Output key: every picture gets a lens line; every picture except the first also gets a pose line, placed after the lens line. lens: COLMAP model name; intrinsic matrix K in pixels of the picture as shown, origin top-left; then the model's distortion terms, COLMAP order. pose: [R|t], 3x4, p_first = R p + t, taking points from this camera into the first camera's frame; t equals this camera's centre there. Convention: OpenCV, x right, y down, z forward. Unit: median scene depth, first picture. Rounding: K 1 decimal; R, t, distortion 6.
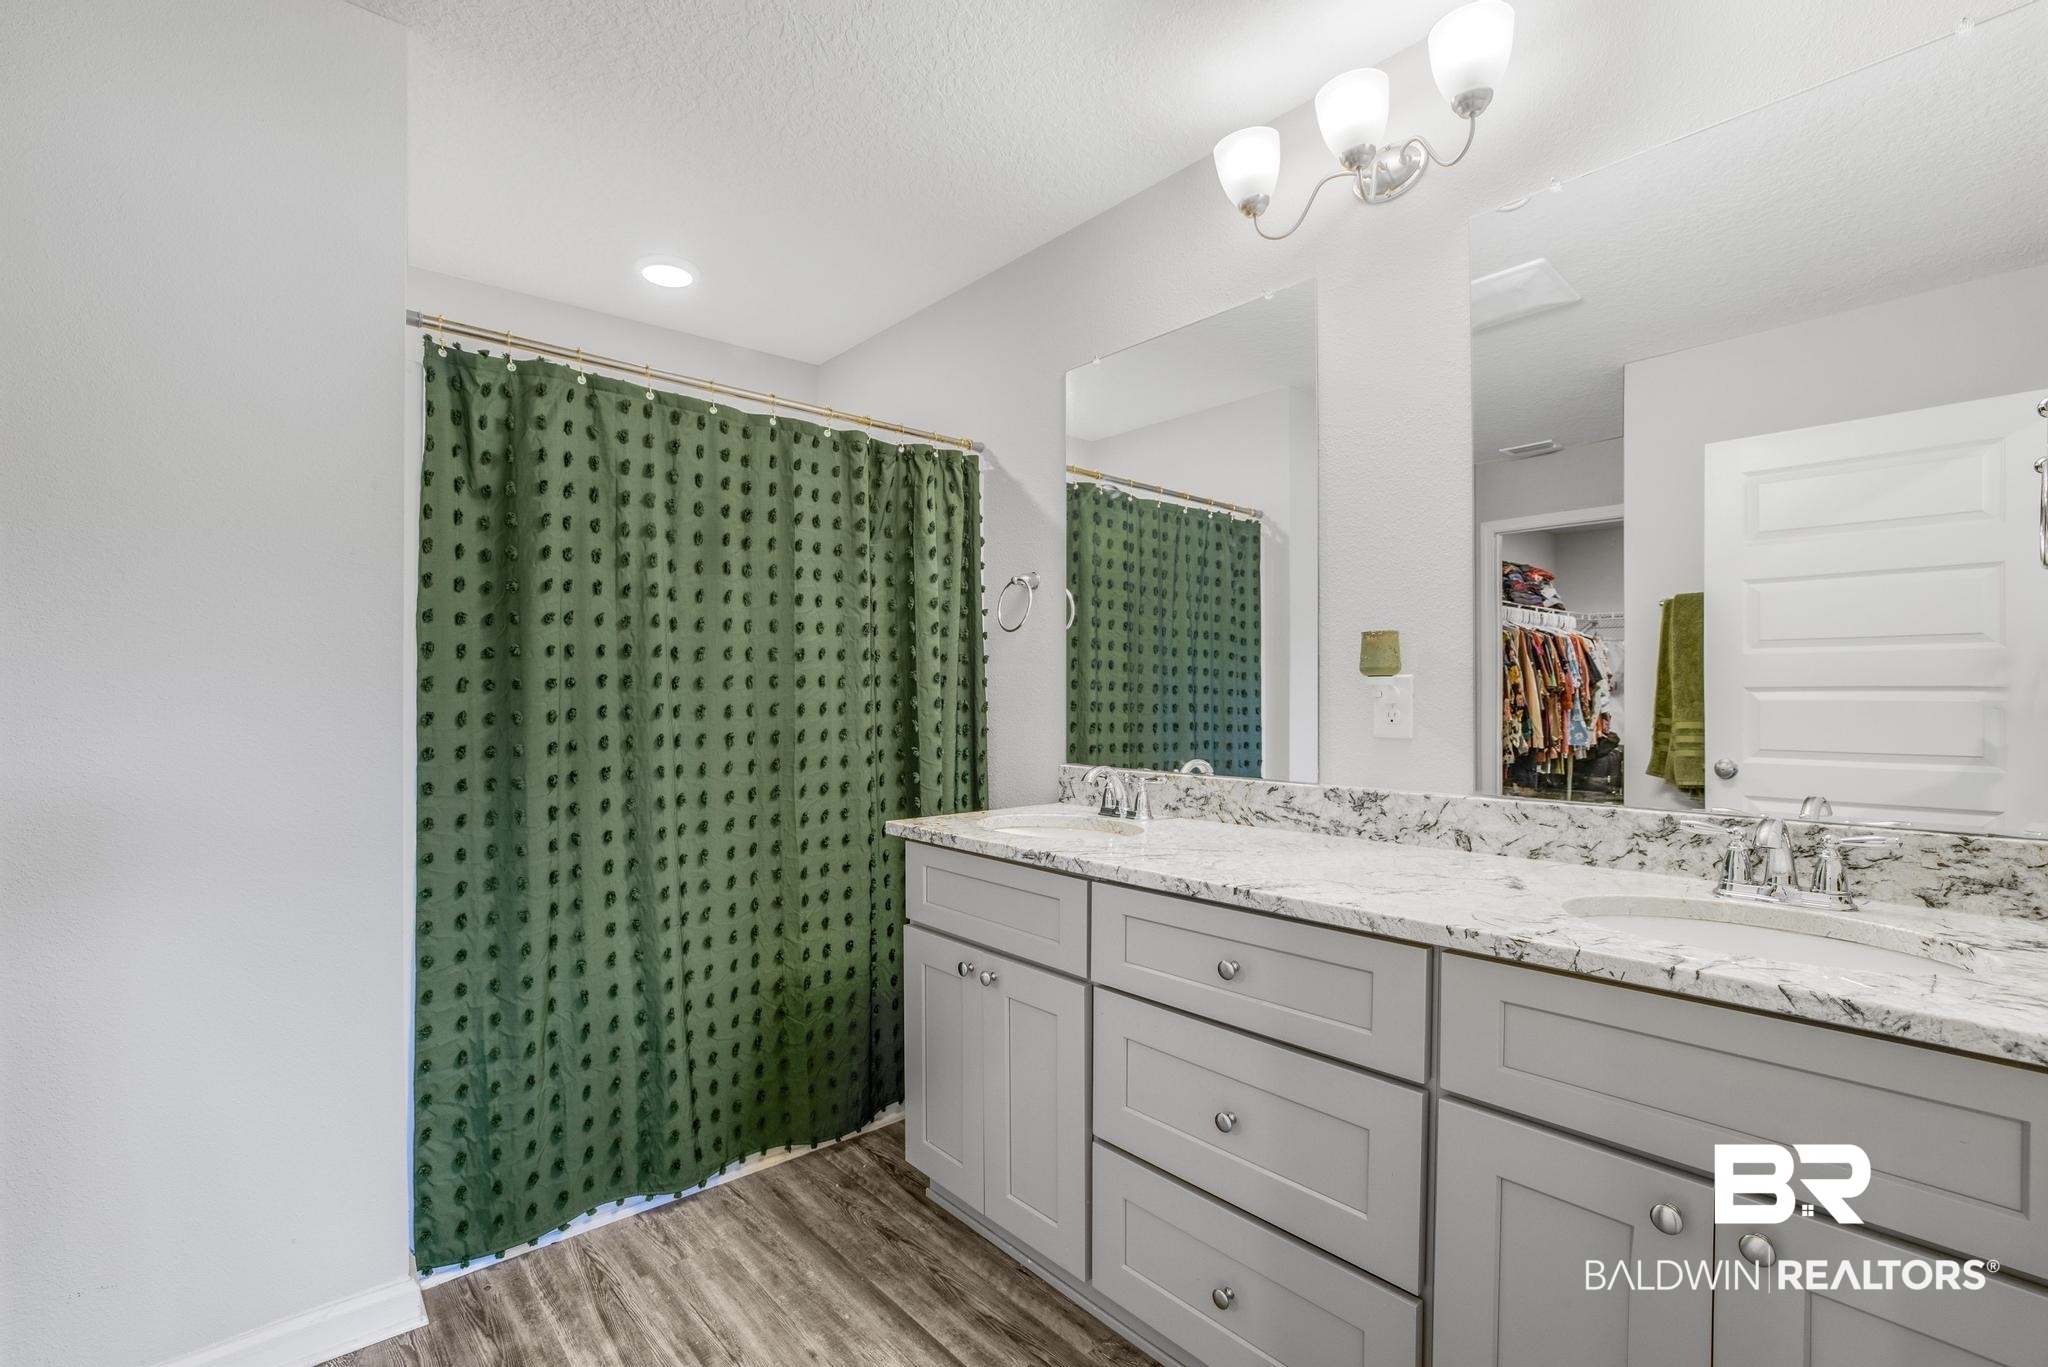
lens RADIAL K [[898.6, 0, 1021.0], [0, 898.6, 675.2], [0, 0, 1]] dist [-0.042763, 0.017722]
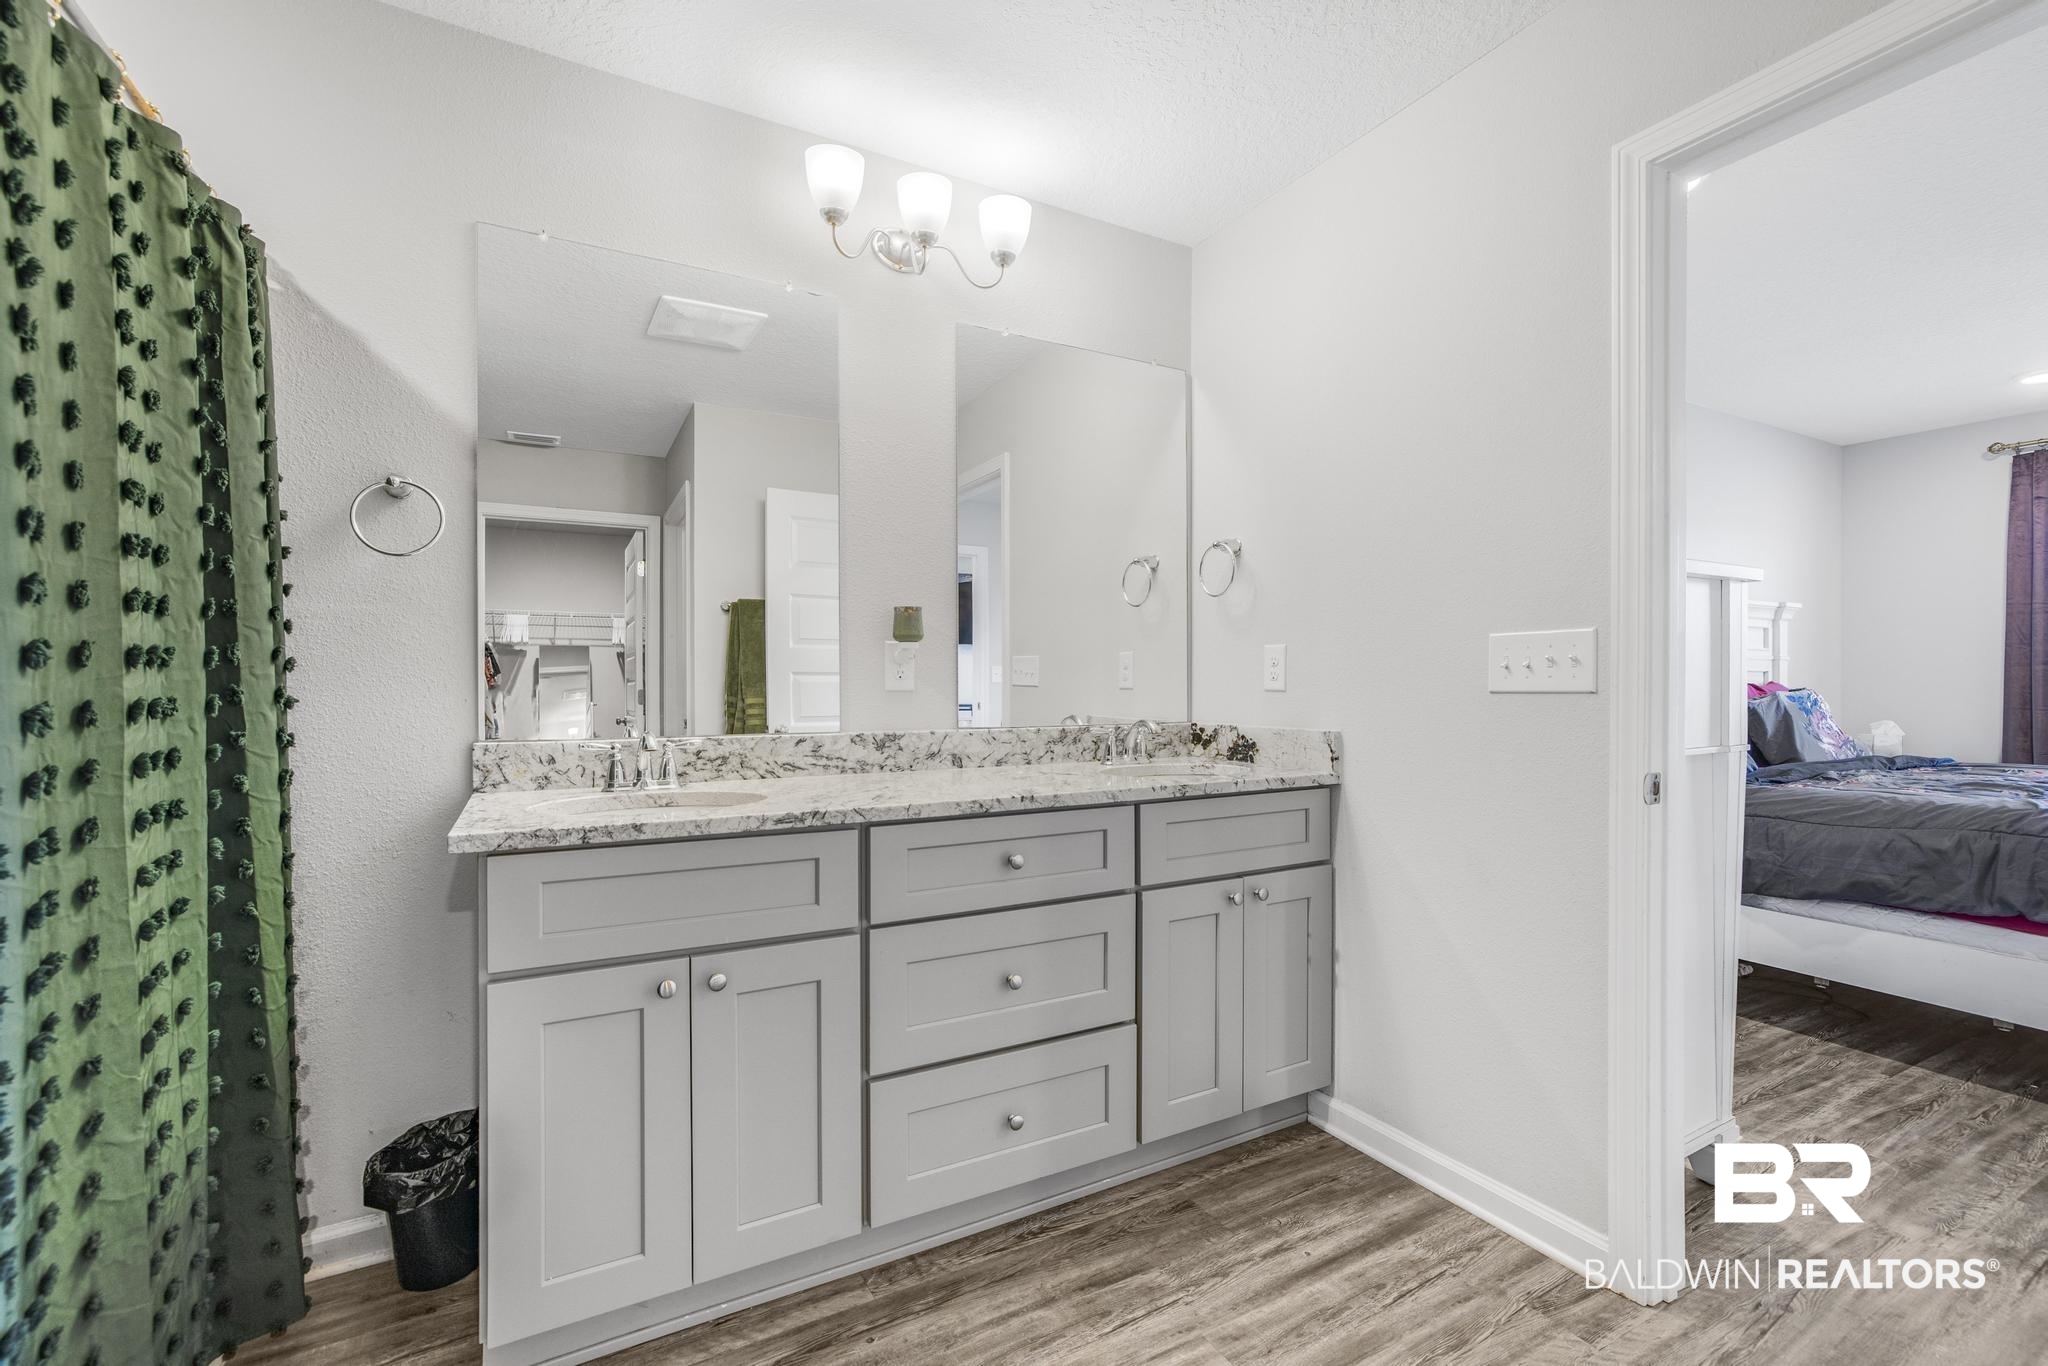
lens RADIAL K [[869.9, 0, 1017.5], [0, 869.9, 654.1], [0, 0, 1]] dist [-0.023878, 0.015695]
pose [[0.230531, 0.034790, 0.972443, -0.793505], [-0.022319, 0.999287, -0.030460, 0.053817], [-0.972809, -0.014682, 0.231143, 0.565215]]
